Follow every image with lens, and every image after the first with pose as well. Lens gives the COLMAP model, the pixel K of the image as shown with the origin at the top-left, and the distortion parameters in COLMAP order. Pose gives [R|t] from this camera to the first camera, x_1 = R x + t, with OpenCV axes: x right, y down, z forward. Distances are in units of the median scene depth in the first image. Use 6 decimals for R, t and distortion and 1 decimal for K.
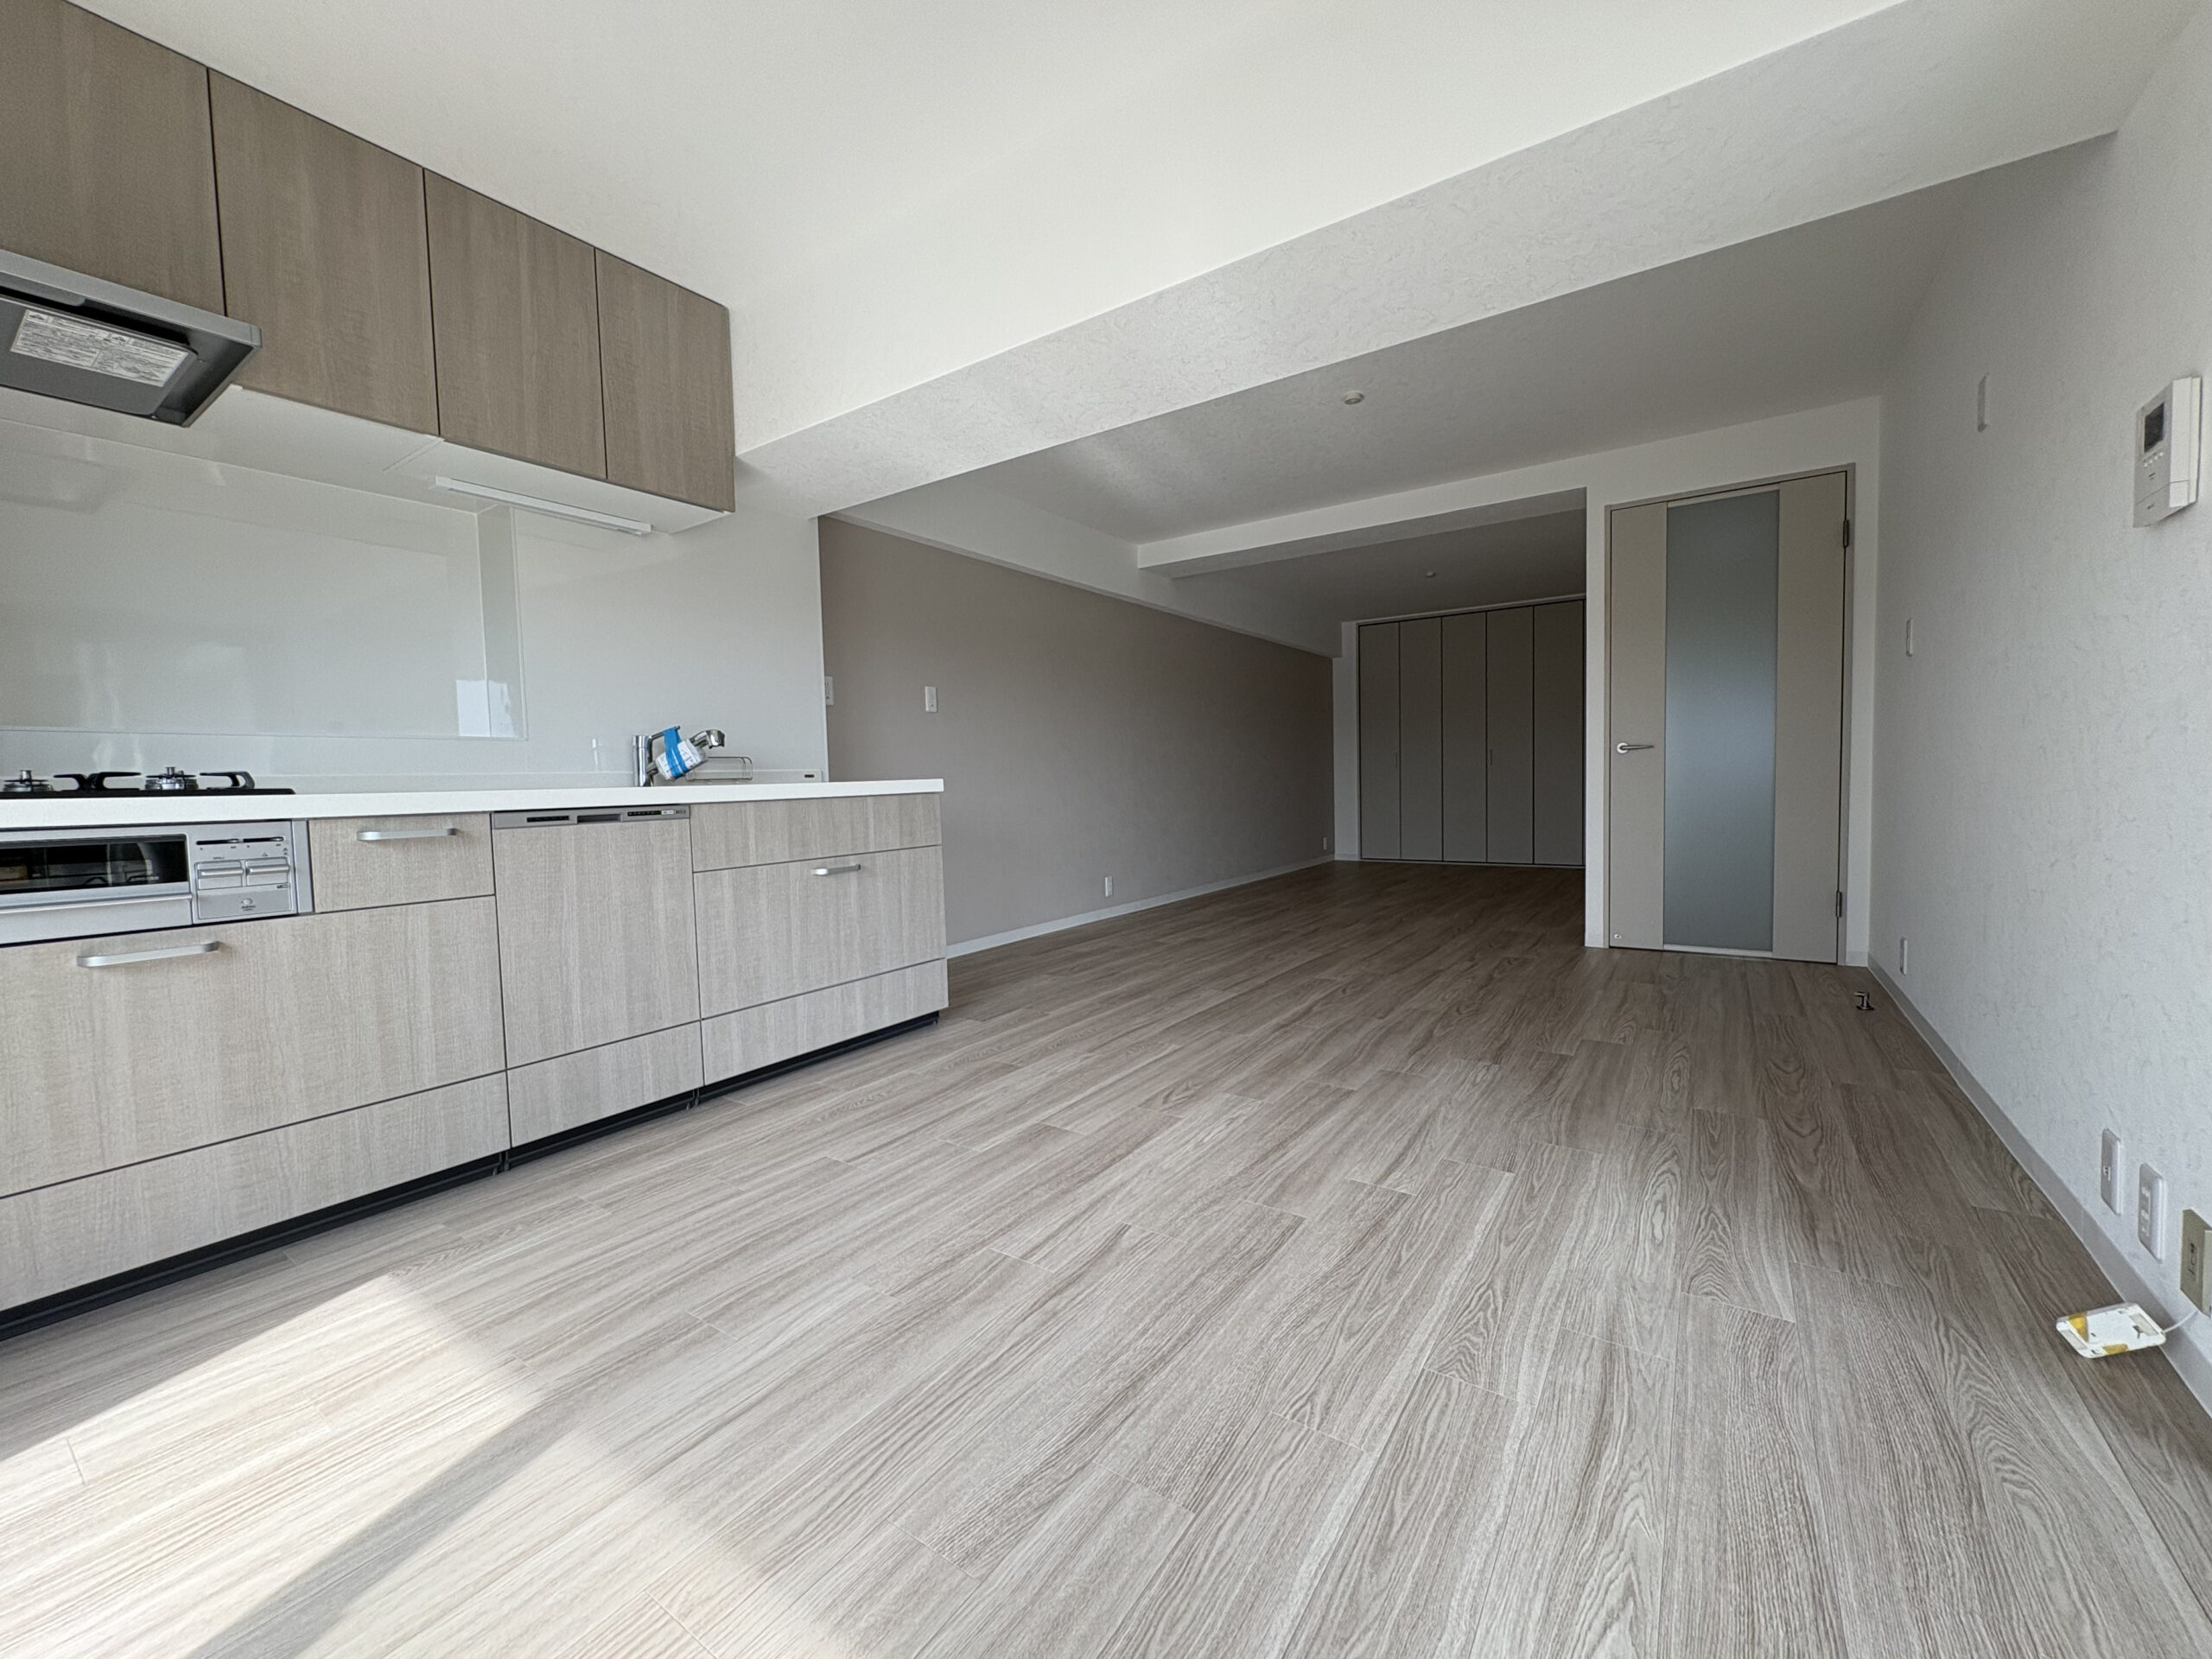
lens RADIAL K [[882.8, 0, 1106.2], [0, 882.8, 830.3], [0, 0, 1]] dist [0.000616, 0.000110]
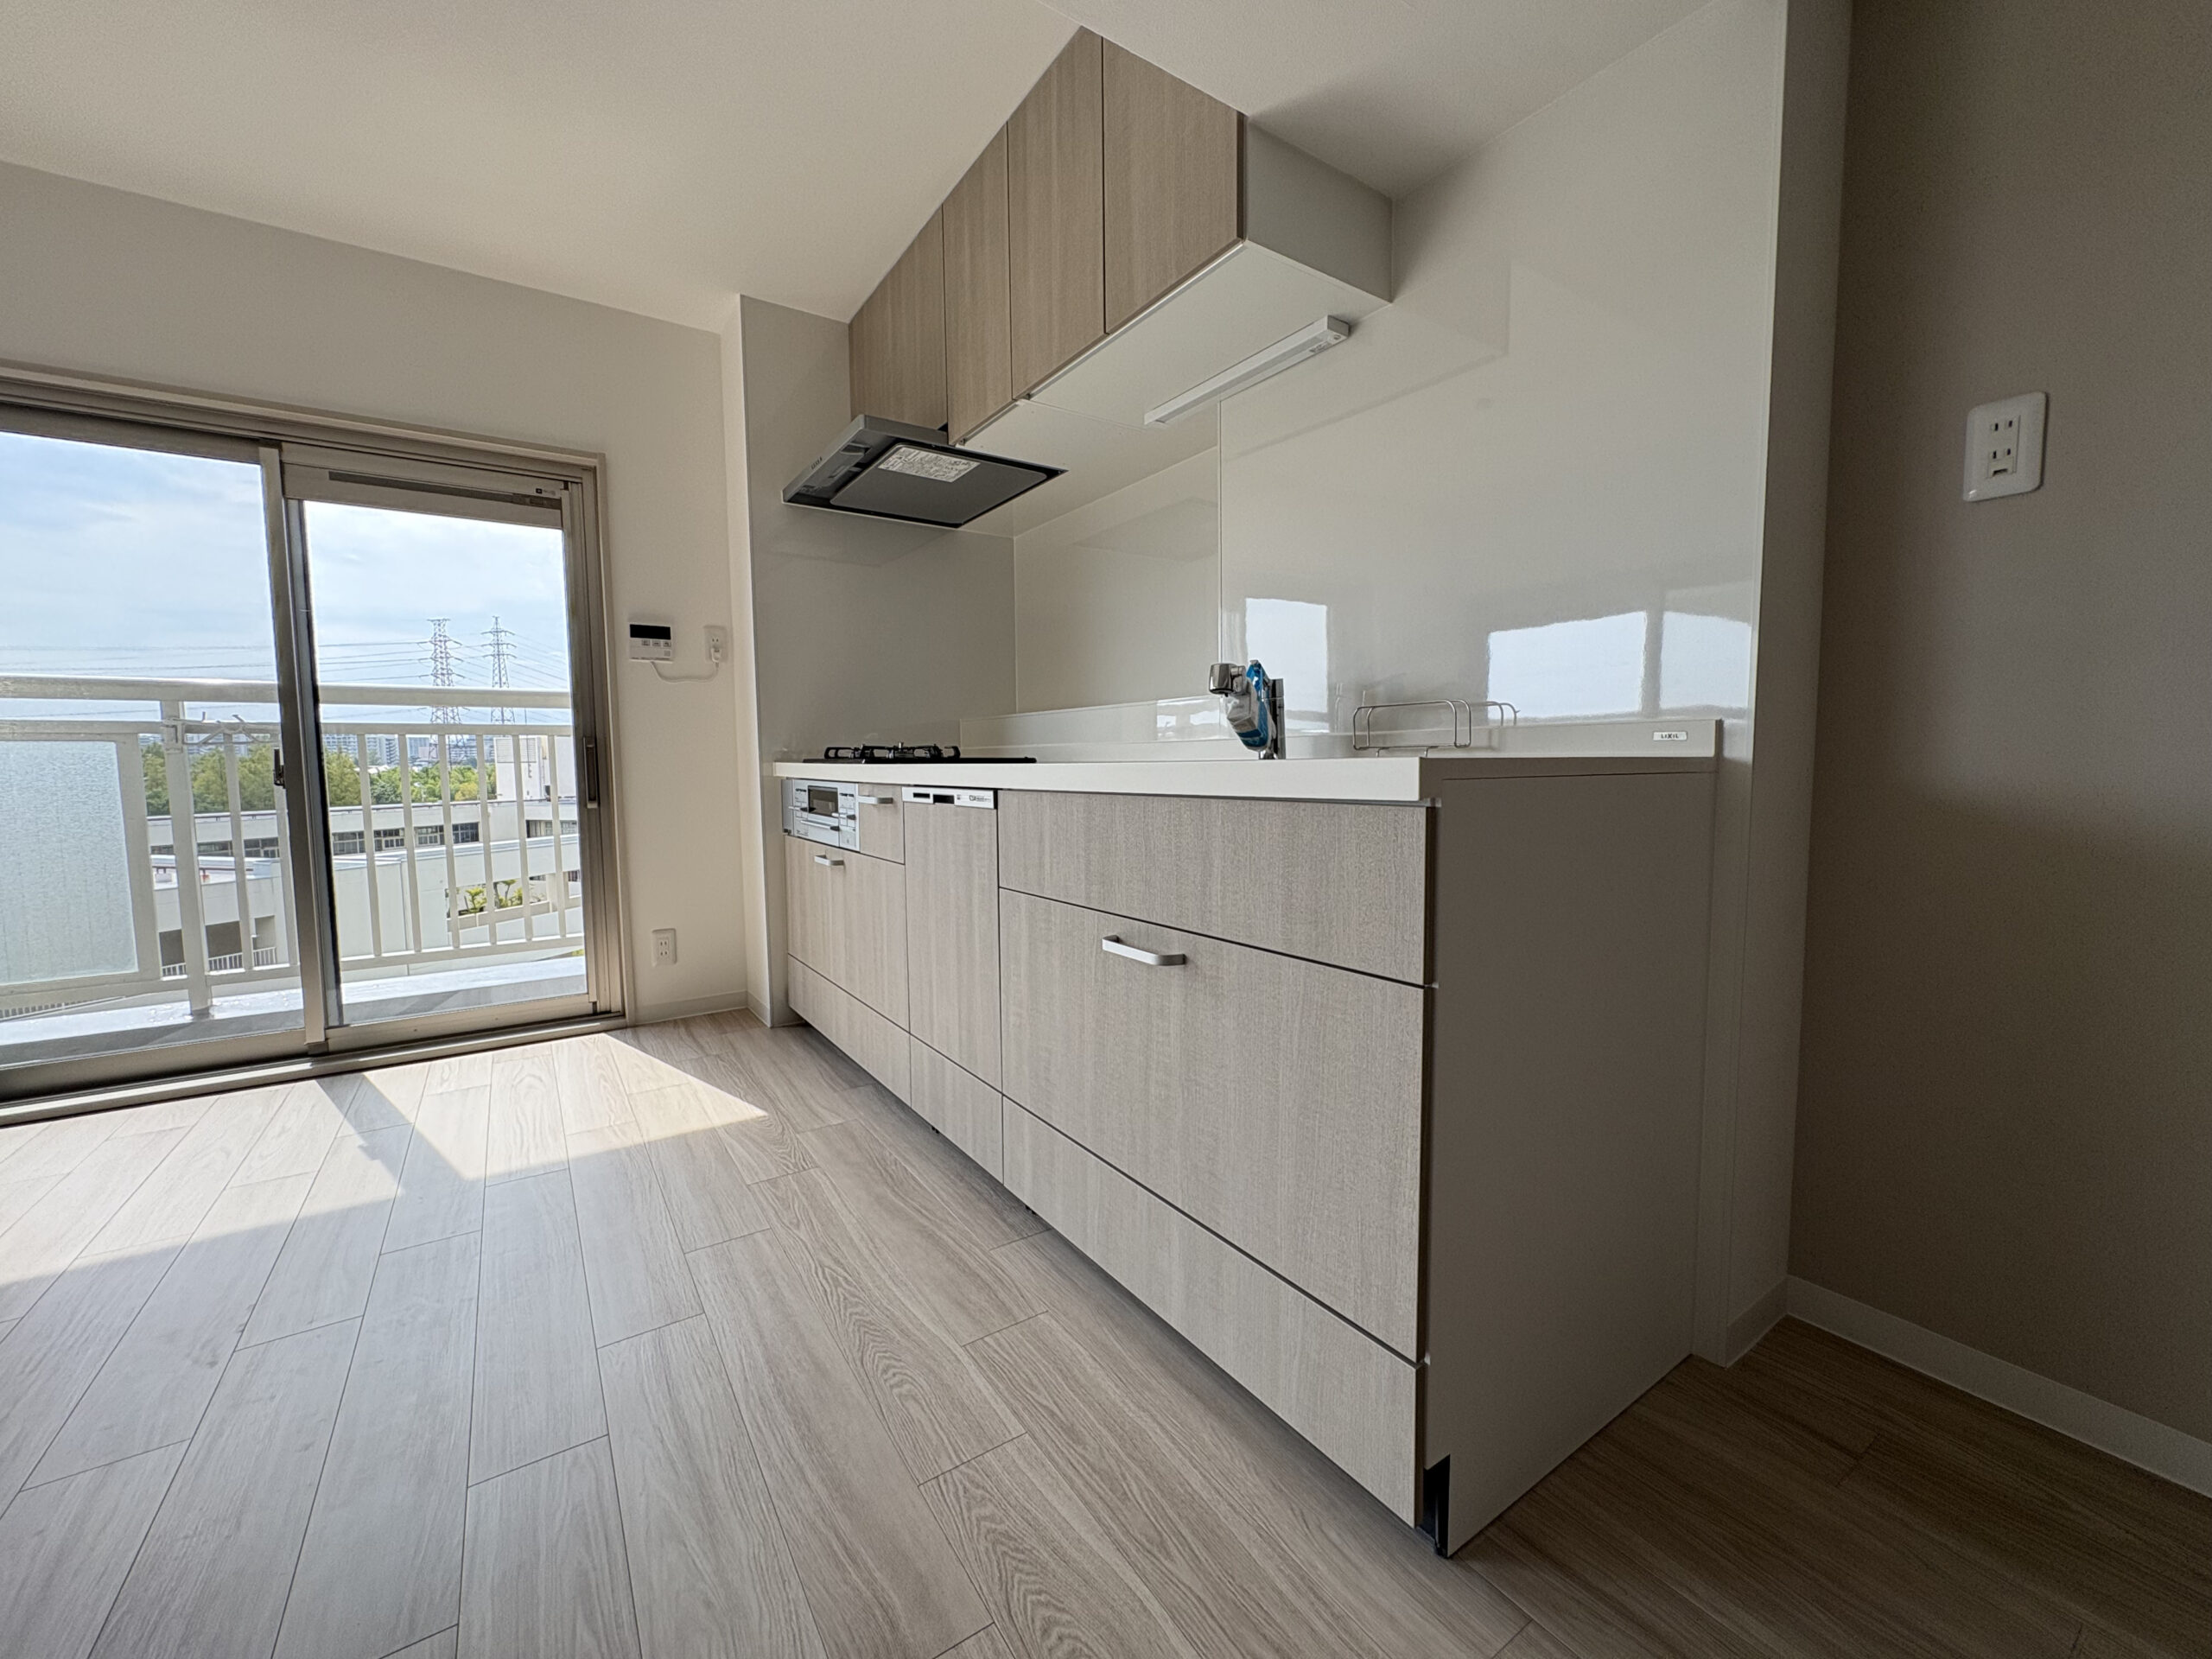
lens RADIAL K [[882.8, 0, 1098.0], [0, 882.8, 832.4], [0, 0, 1]] dist [0.000616, 0.000110]
pose [[-0.372678, 0.099770, -0.922582, 0.143149], [-0.039637, 0.991585, 0.123244, -0.083095], [0.927114, 0.082498, -0.365587, 1.302706]]
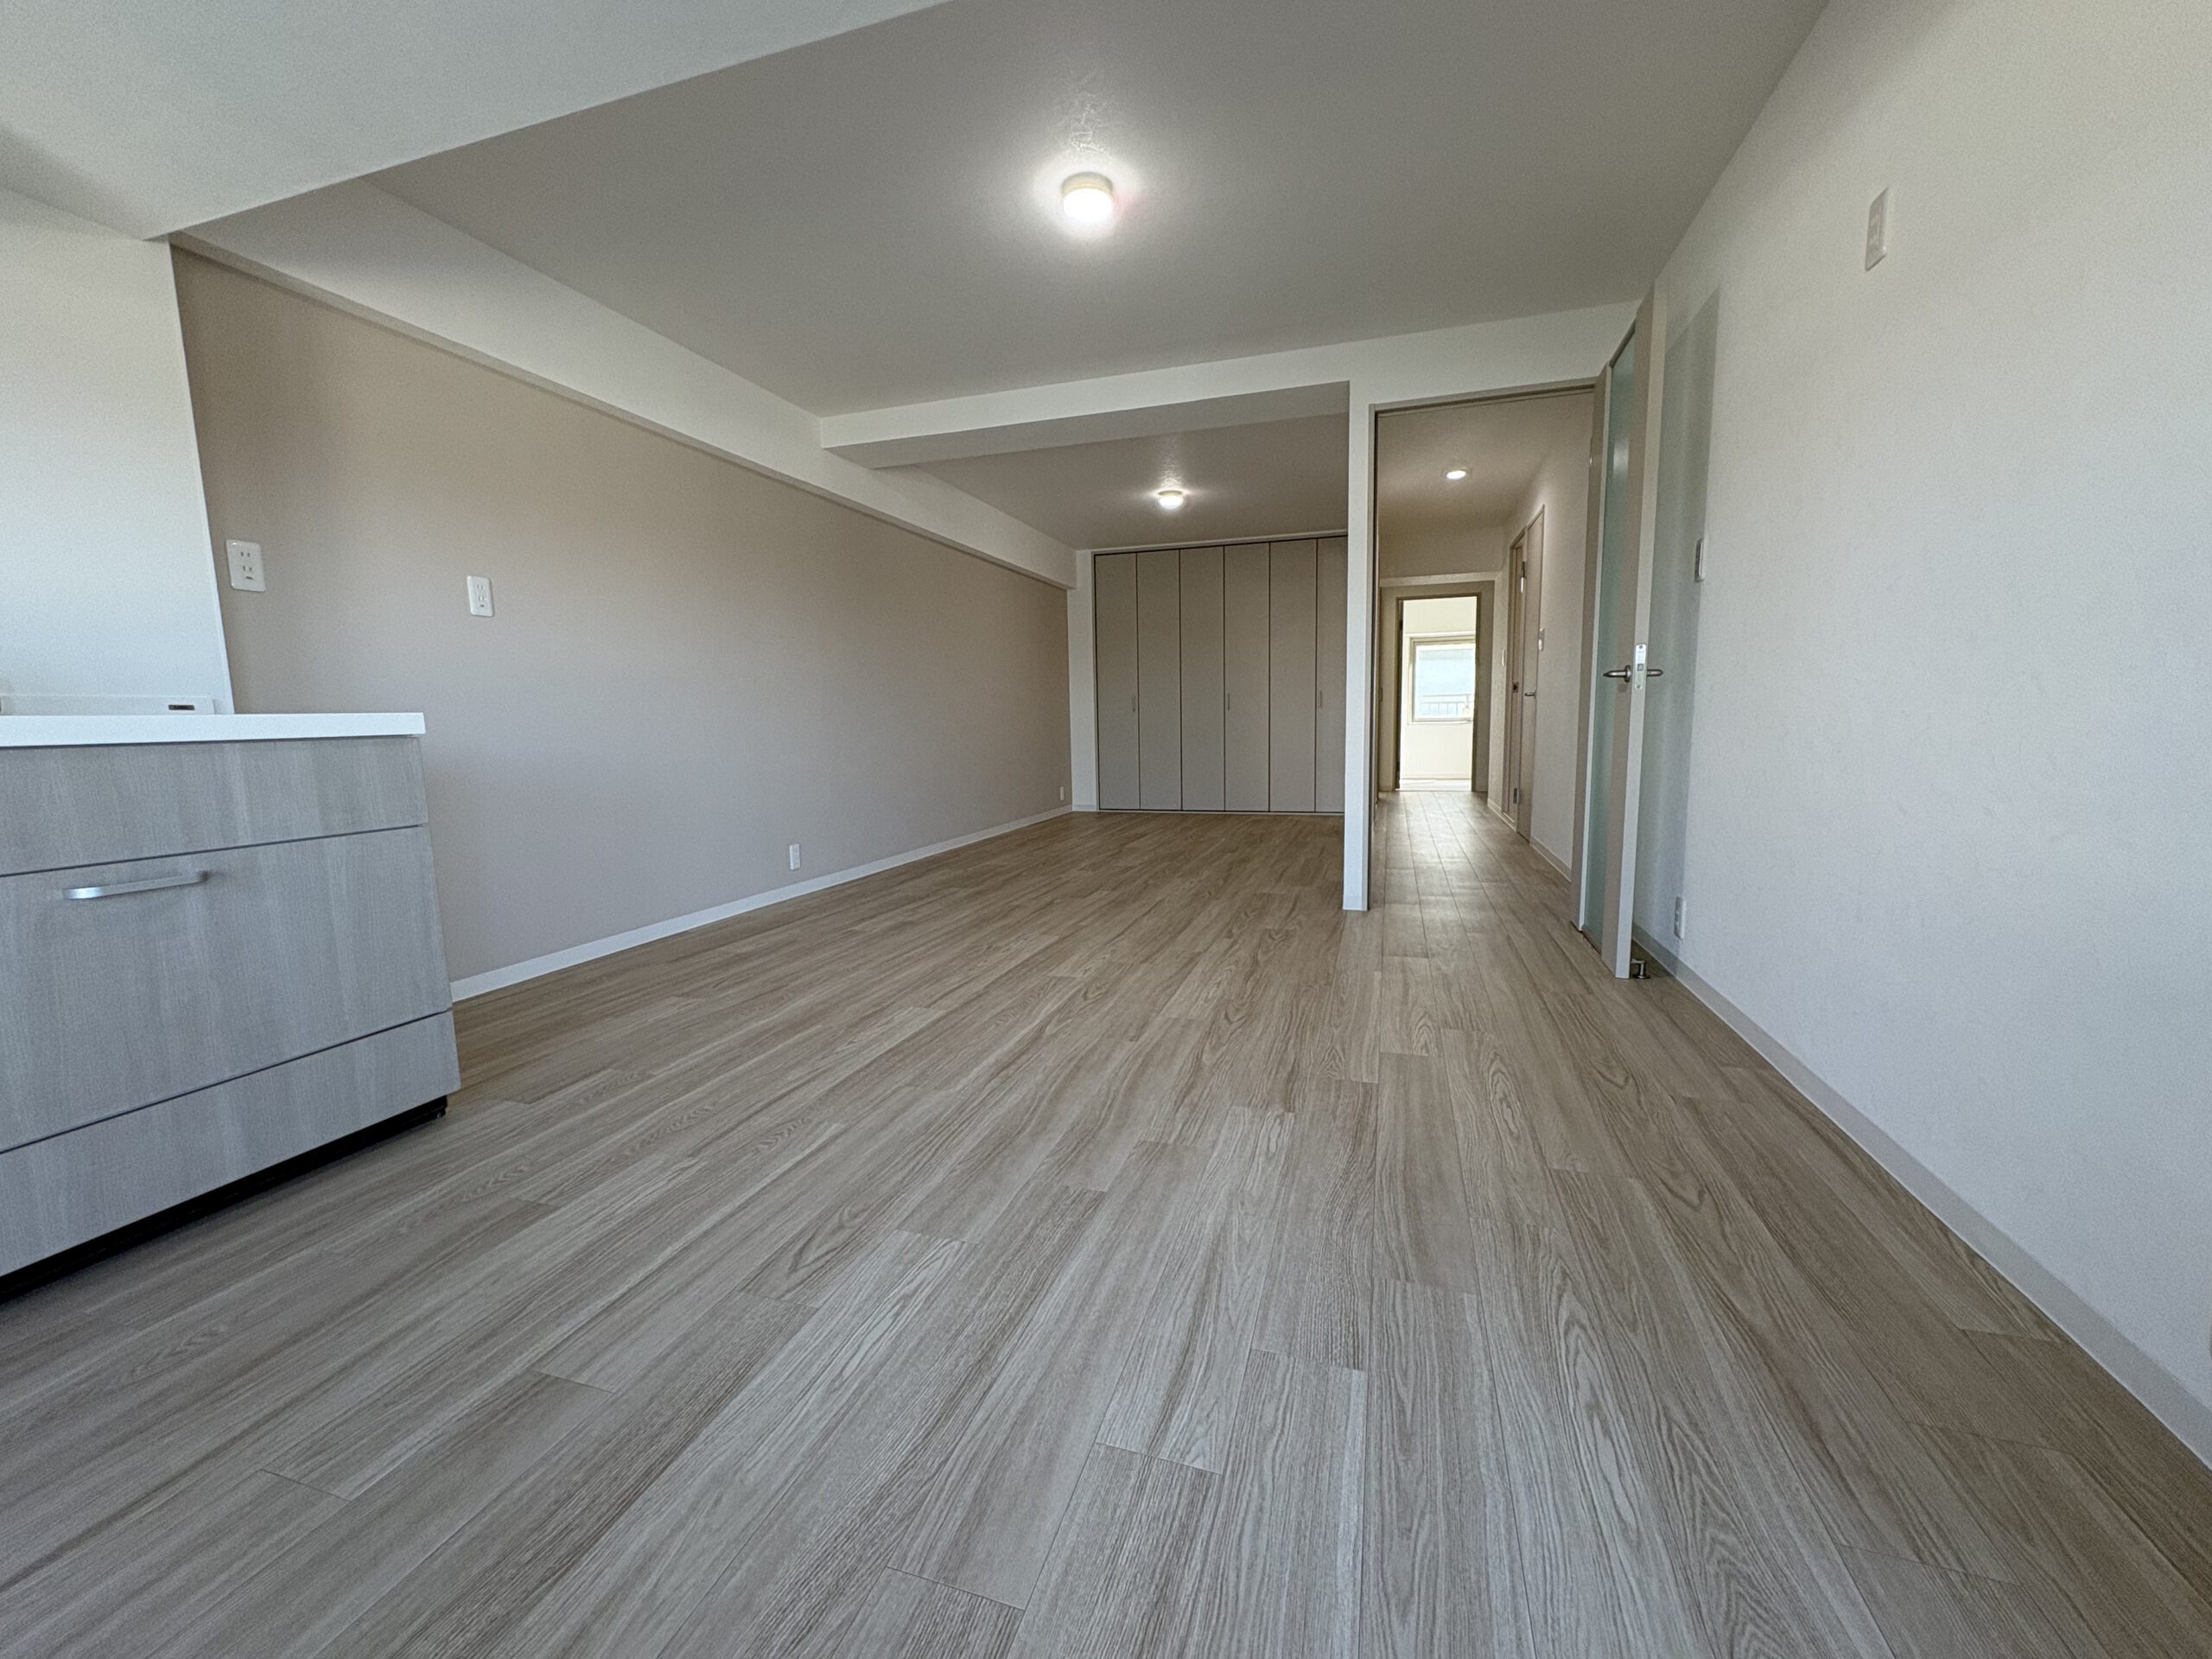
lens RADIAL K [[882.8, 0, 1102.9], [0, 882.8, 826.7], [0, 0, 1]] dist [0.000616, 0.000110]
pose [[0.958783, -0.027472, 0.282809, 0.104263], [0.011462, 0.998244, 0.058110, -0.014778], [-0.283908, -0.052474, 0.957415, 0.394220]]
